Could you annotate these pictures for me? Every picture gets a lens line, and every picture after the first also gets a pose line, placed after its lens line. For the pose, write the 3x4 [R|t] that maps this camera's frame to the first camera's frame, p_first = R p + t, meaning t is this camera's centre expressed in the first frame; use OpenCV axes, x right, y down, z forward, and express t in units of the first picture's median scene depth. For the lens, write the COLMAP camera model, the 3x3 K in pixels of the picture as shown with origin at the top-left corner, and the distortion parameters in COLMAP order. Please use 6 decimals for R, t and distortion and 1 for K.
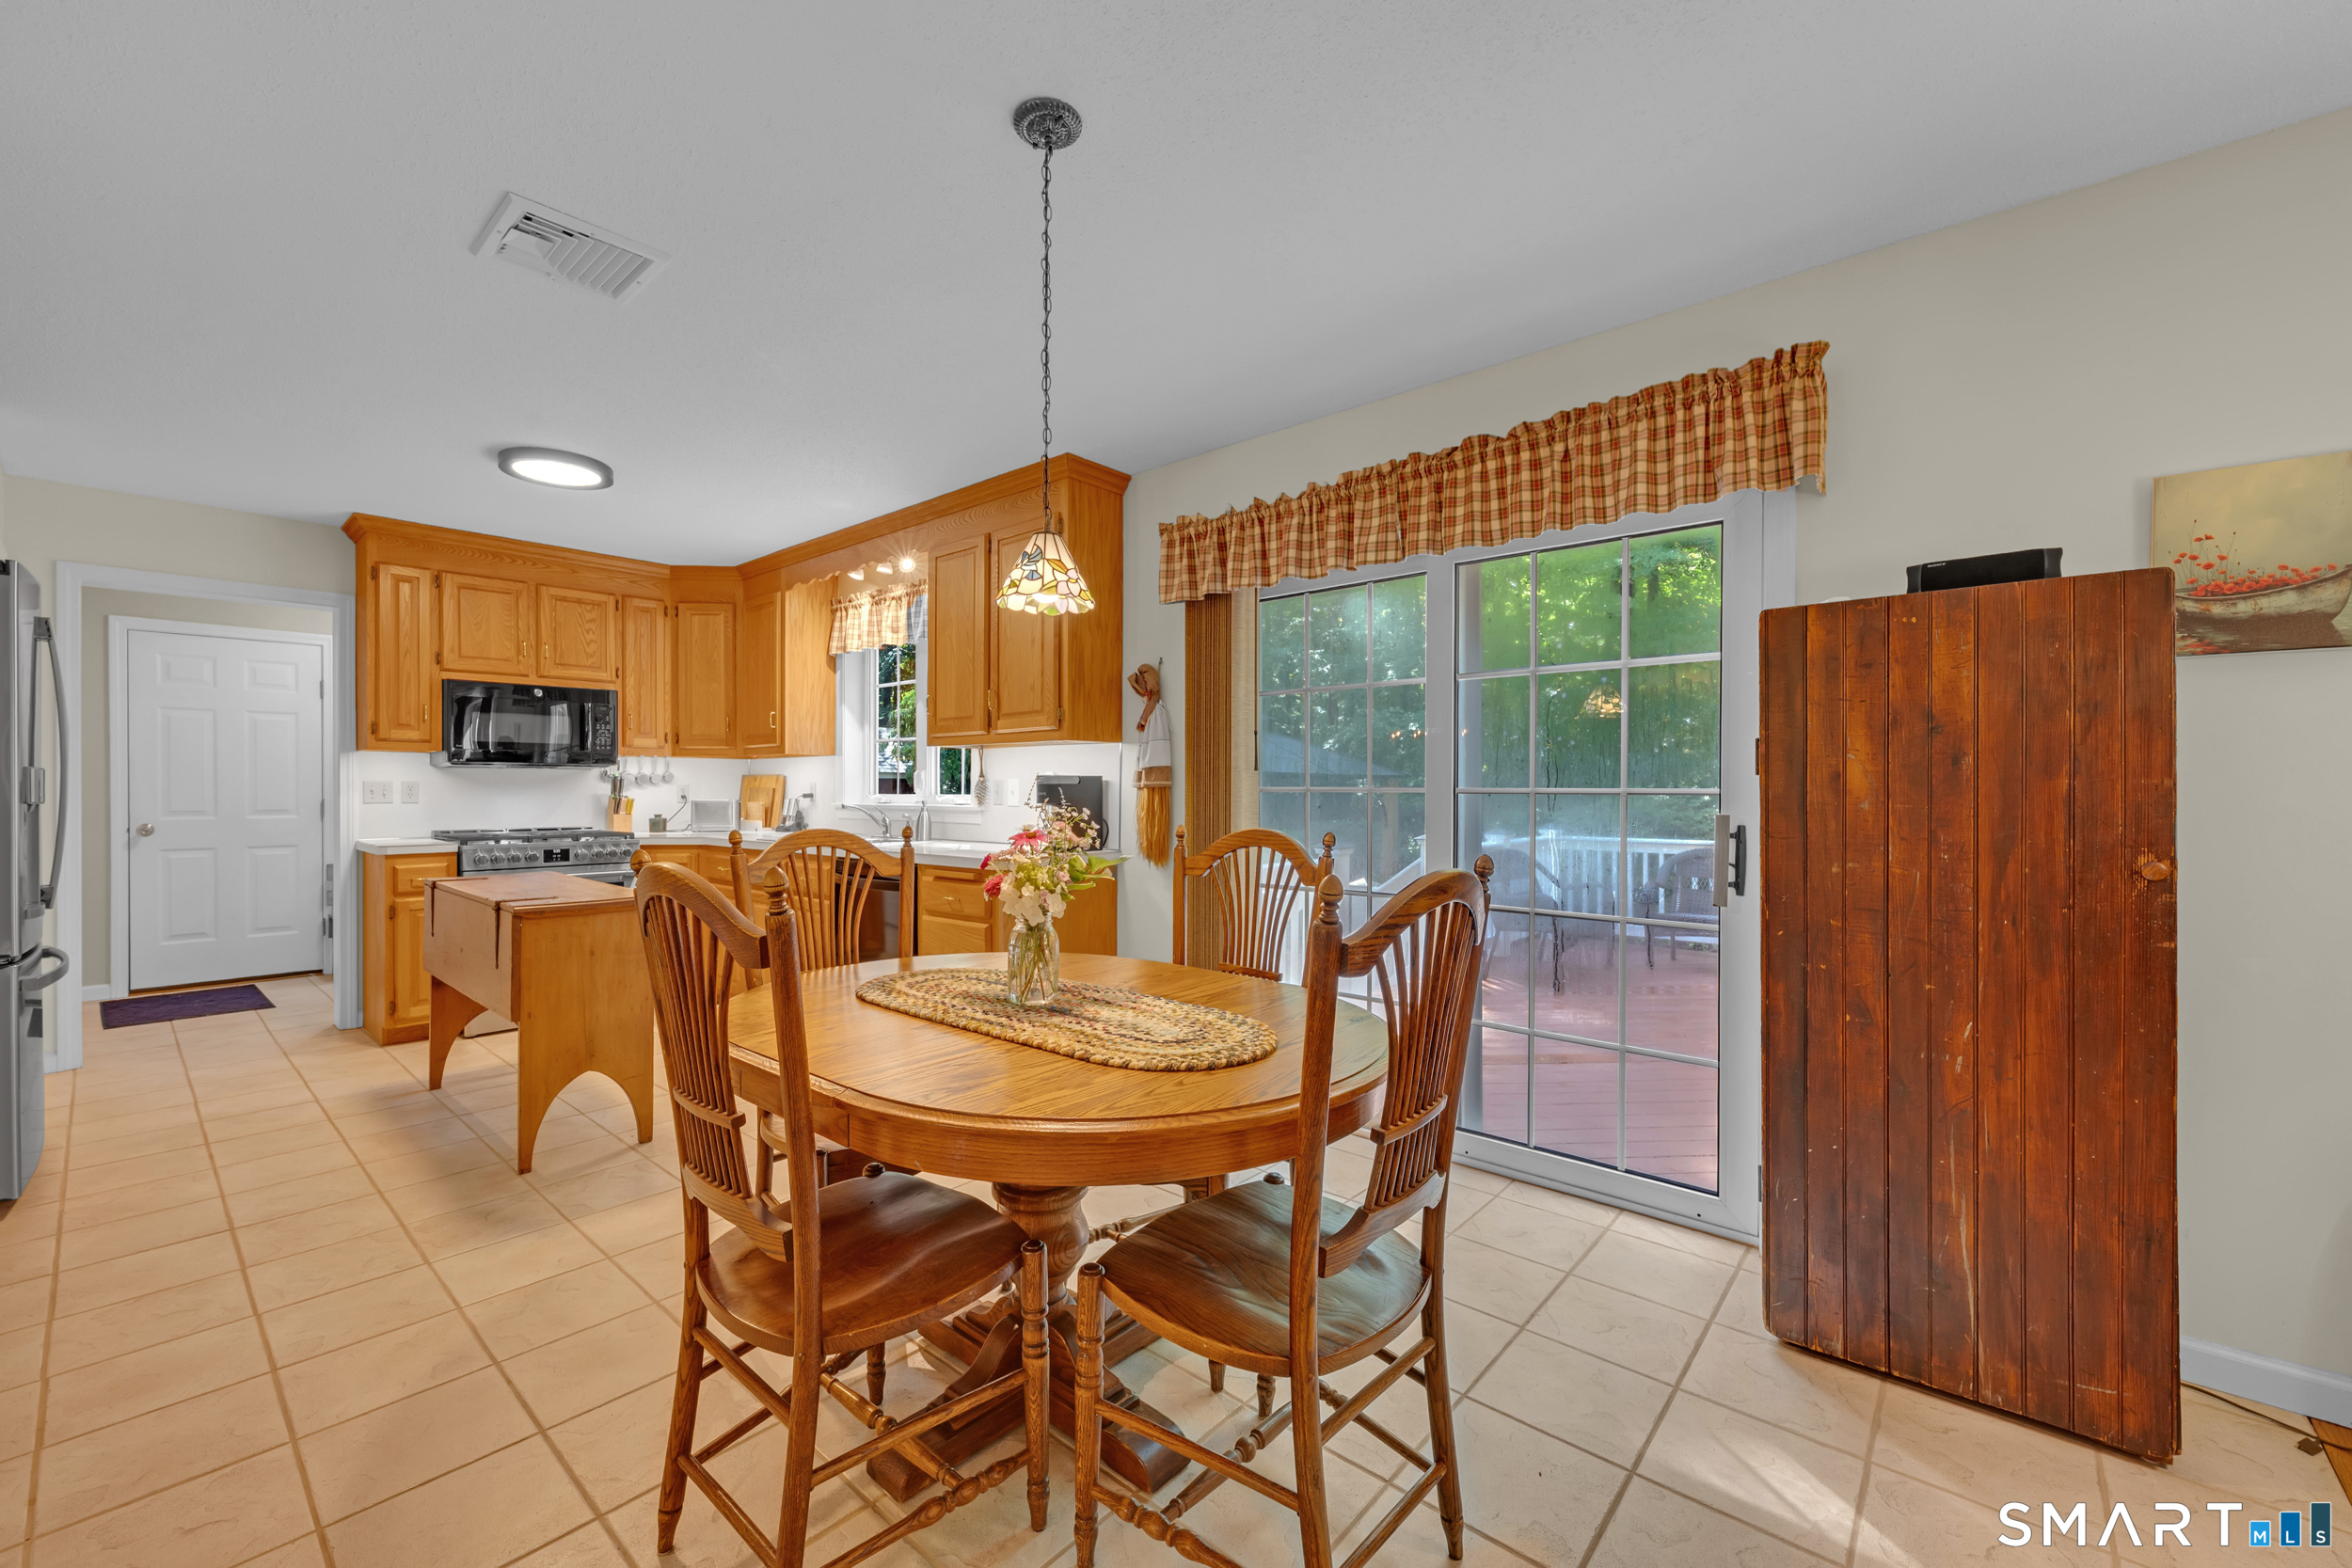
lens RADIAL K [[943.1, 0, 1181.2], [0, 943.1, 794.9], [0, 0, 1]] dist [-0.000324, -0.000073]
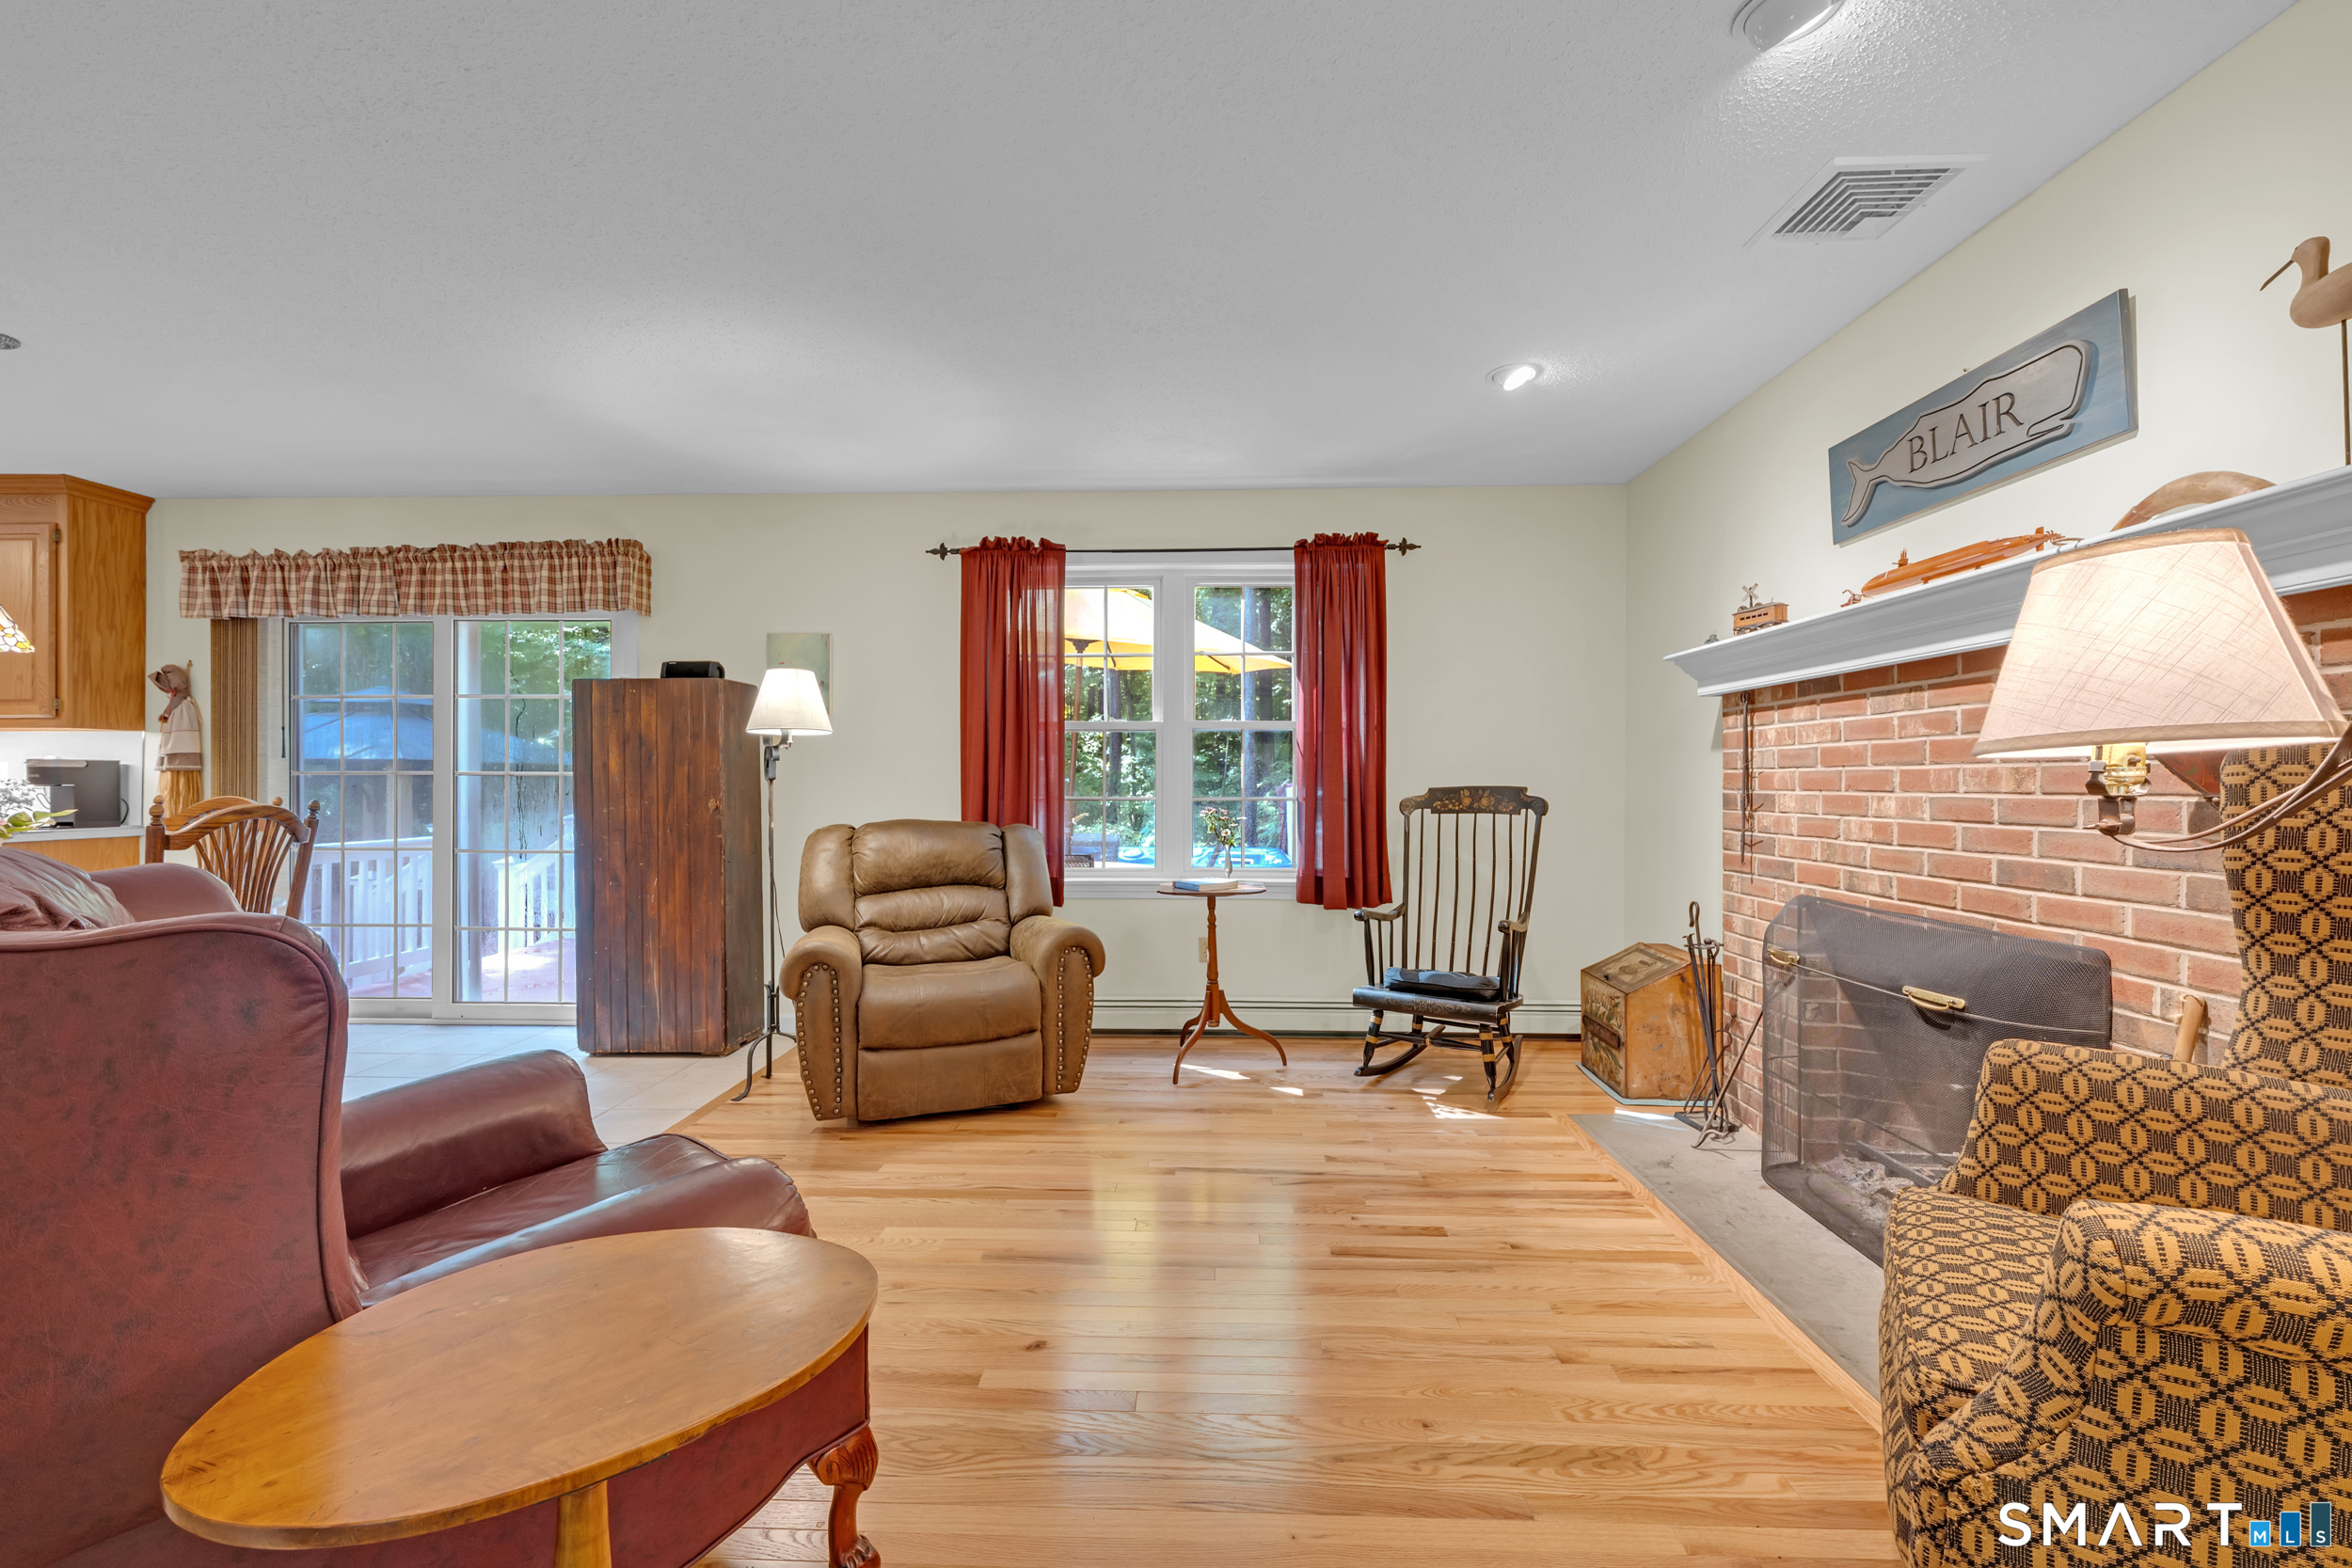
lens RADIAL K [[958.4, 0, 1164.9], [0, 958.4, 785.5], [0, 0, 1]] dist [0.002971, 0.000157]
pose [[0.777255, 0.001434, 0.629184, 0.144252], [0.002847, 0.999979, -0.005795, 0.017492], [-0.629179, 0.006295, 0.777235, -0.588937]]
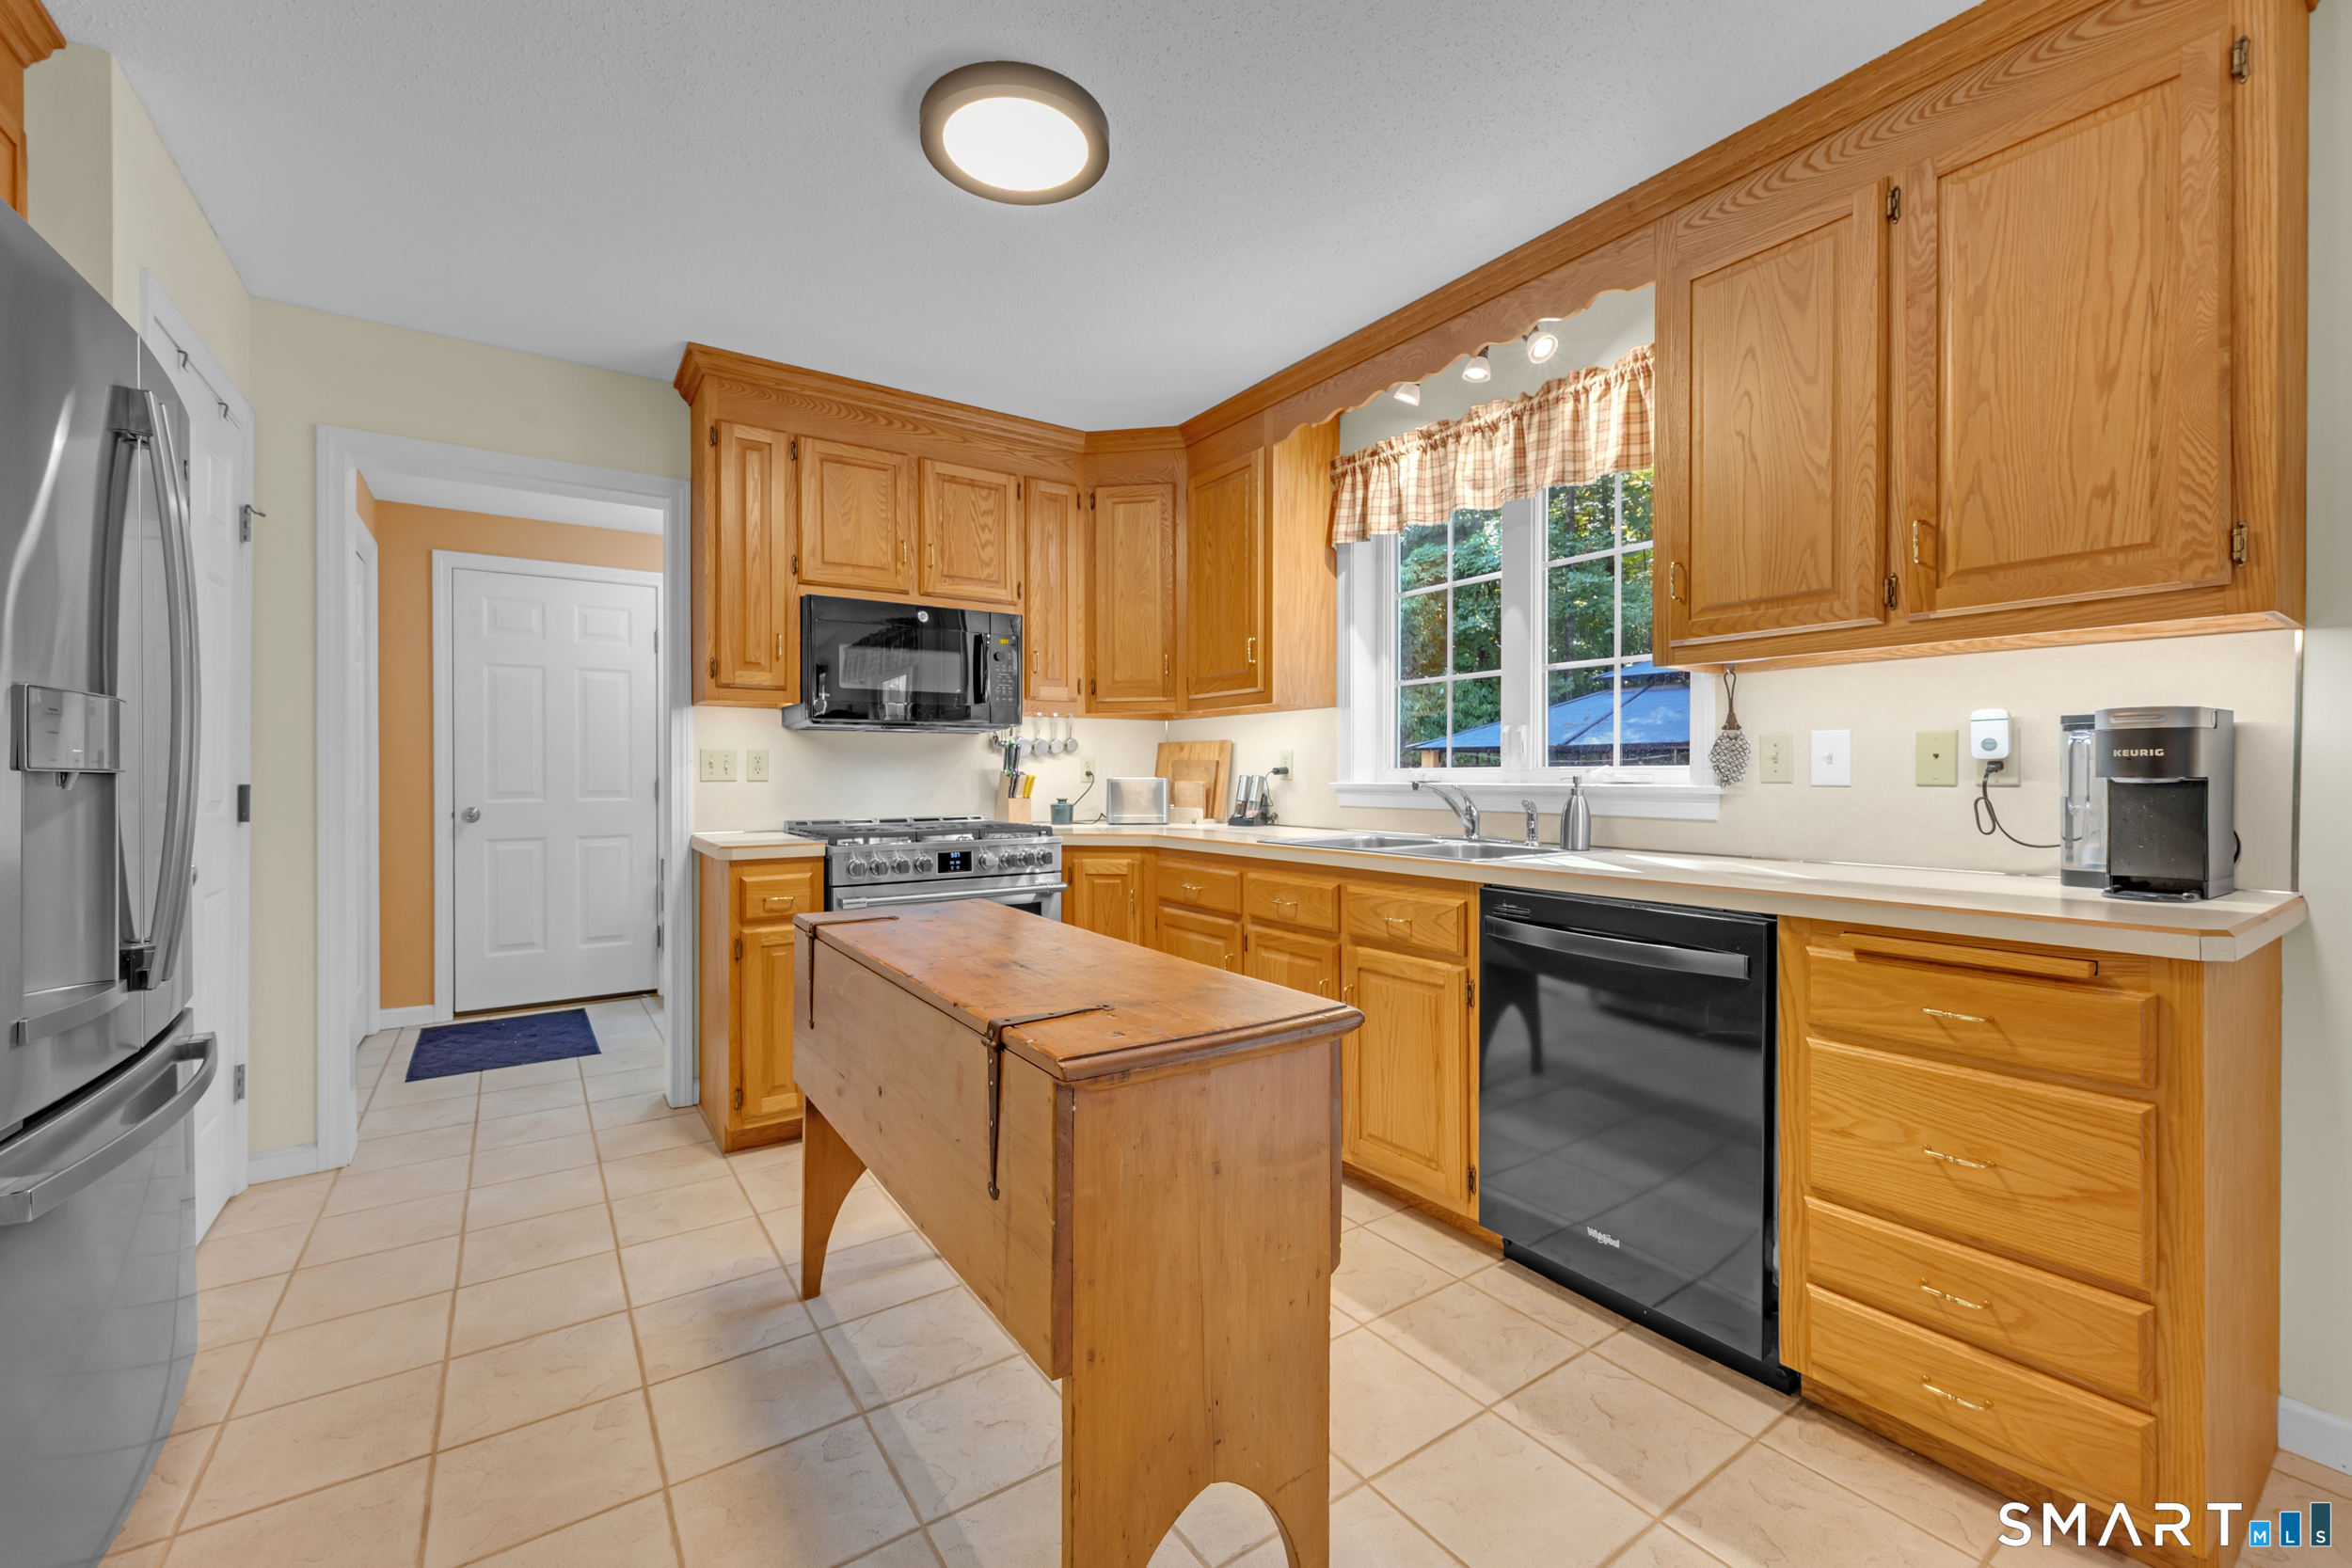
lens RADIAL K [[943.3, 0, 1192.8], [0, 943.3, 779.1], [0, 0, 1]] dist [-0.000221, -0.000157]
pose [[0.972922, 0.000112, -0.231136, -0.378811], [-0.000161, 1.000000, -0.000191, 0.008081], [0.231136, 0.000223, 0.972922, 0.436785]]
